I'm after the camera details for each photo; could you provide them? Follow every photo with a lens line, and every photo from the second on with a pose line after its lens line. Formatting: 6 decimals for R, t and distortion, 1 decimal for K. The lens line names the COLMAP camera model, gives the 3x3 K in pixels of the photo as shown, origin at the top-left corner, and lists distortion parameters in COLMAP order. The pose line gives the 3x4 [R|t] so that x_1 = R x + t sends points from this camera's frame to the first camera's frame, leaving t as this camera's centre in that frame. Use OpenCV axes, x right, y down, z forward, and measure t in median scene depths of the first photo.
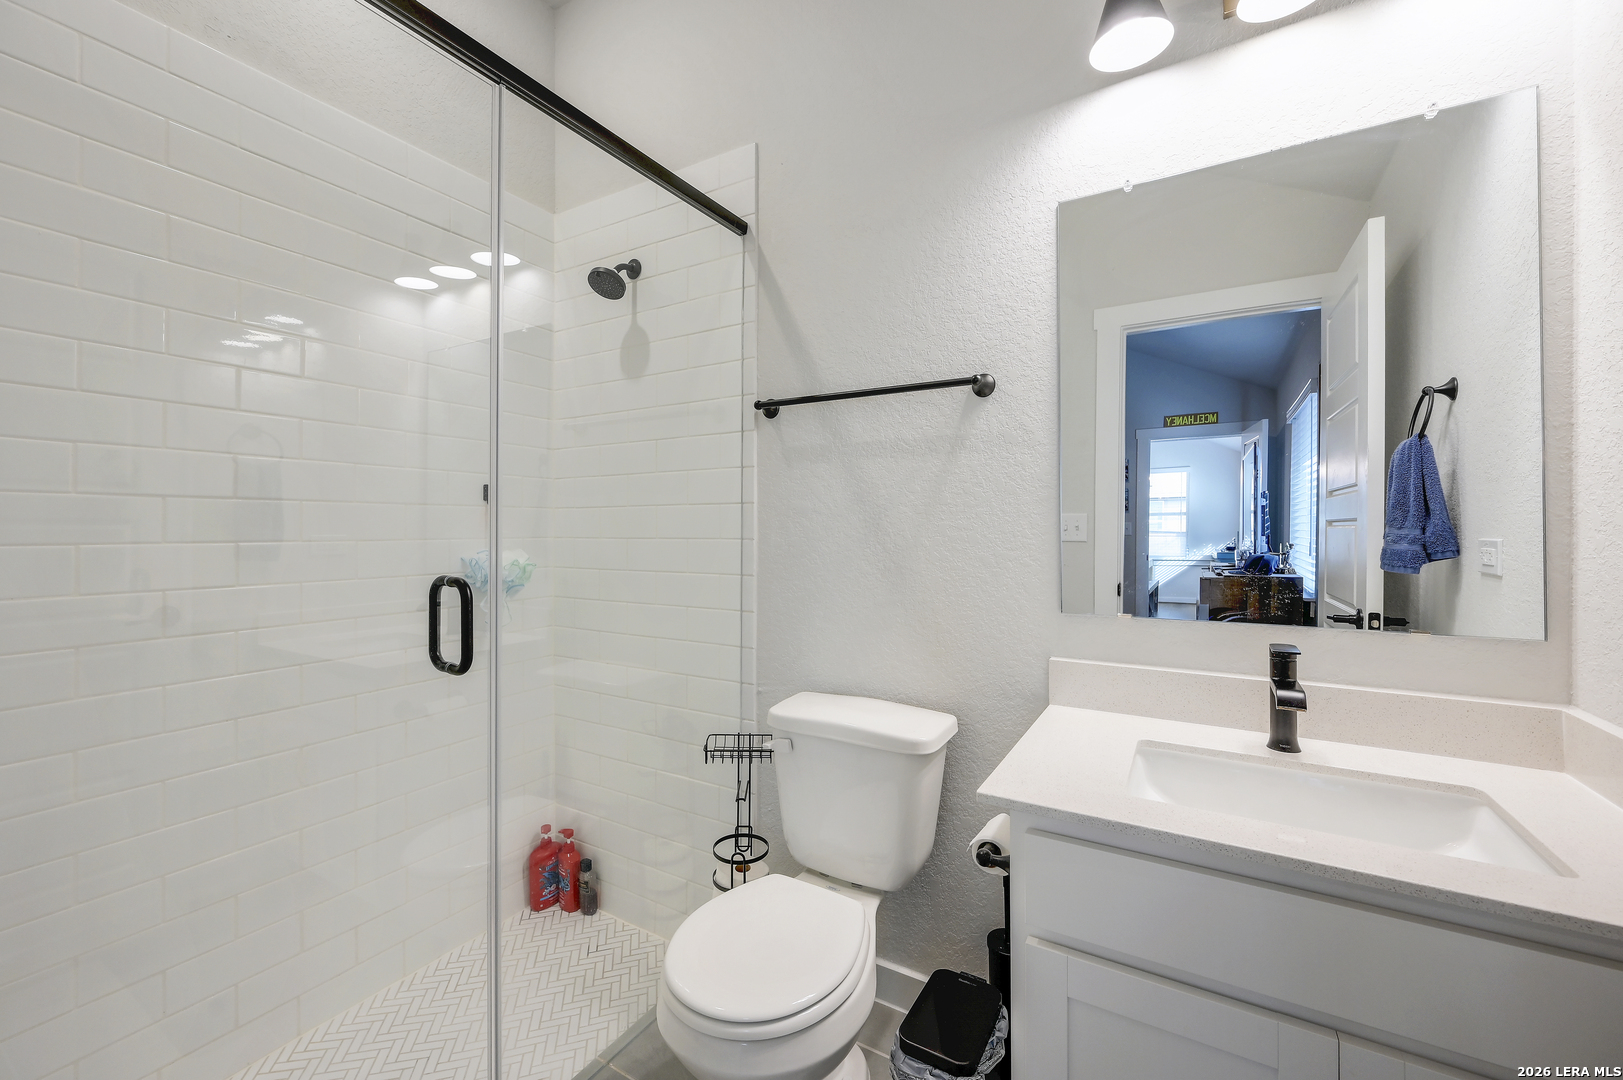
lens RADIAL K [[643.8, 0, 803.2], [0, 643.8, 538.6], [0, 0, 1]] dist [0.000366, 0.000321]
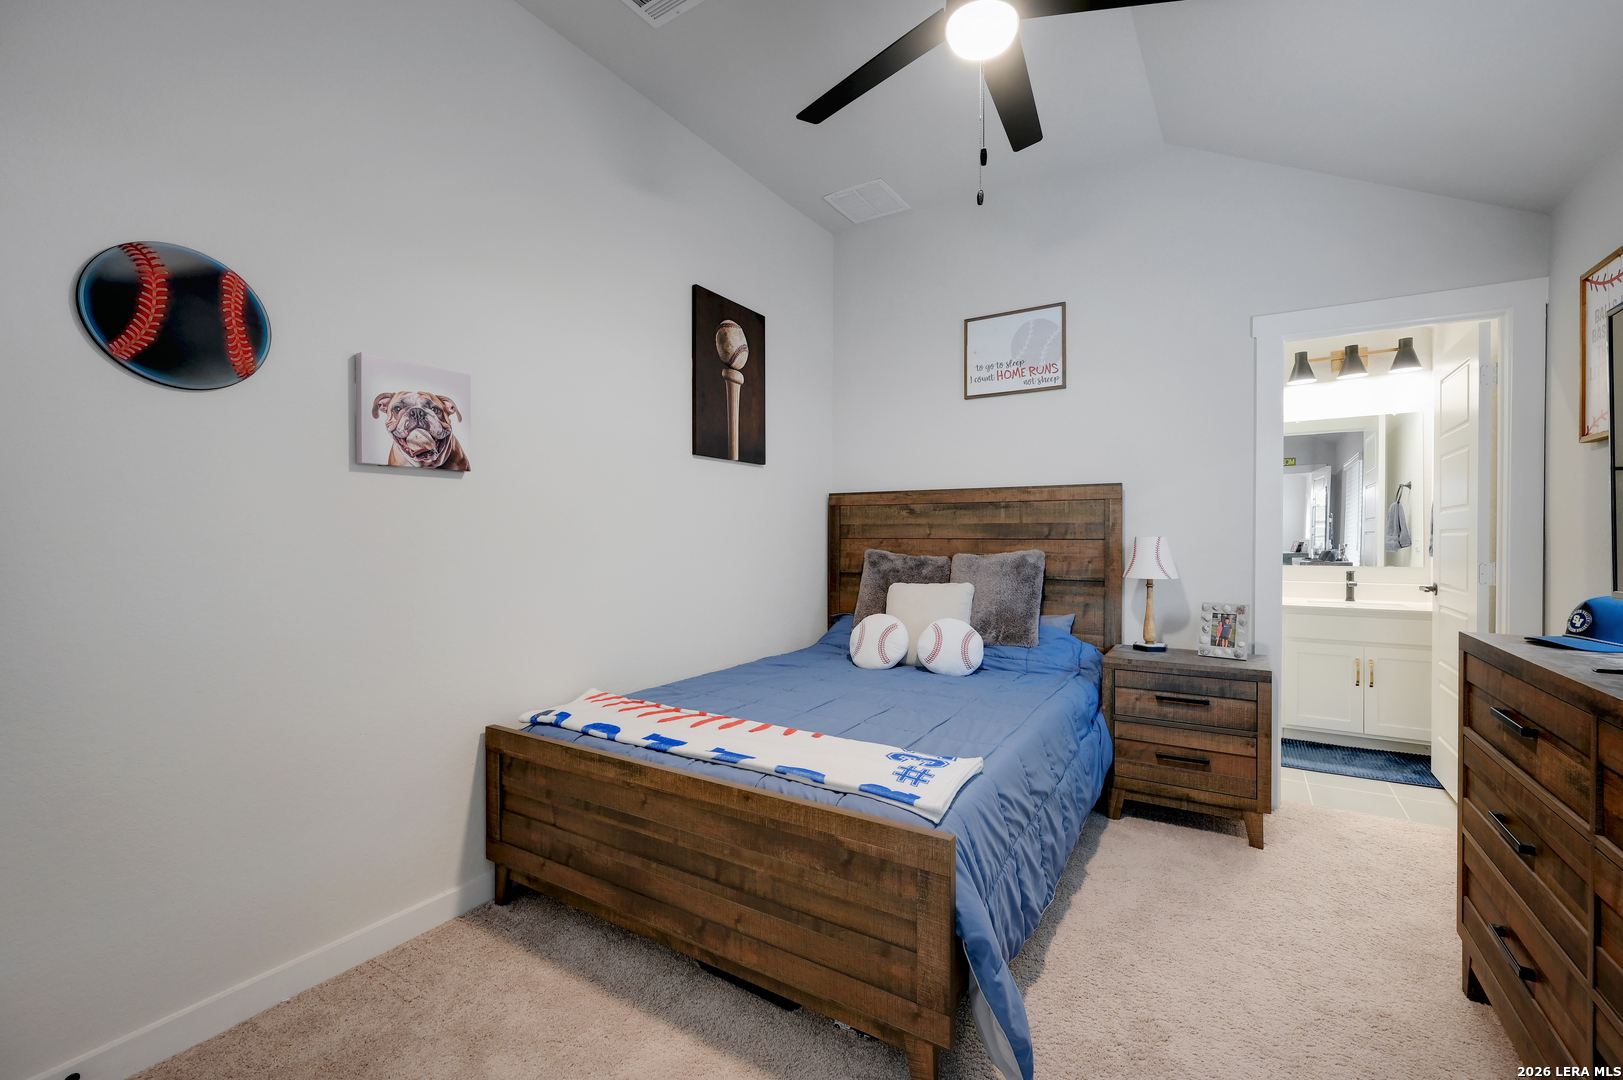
lens RADIAL K [[643.8, 0, 820.8], [0, 643.8, 544.1], [0, 0, 1]] dist [0.000366, 0.000321]
pose [[0.999559, -0.004804, -0.029317, -1.006063], [0.004741, 0.999986, -0.002209, 0.009919], [0.029327, 0.002070, 0.999568, -1.283867]]
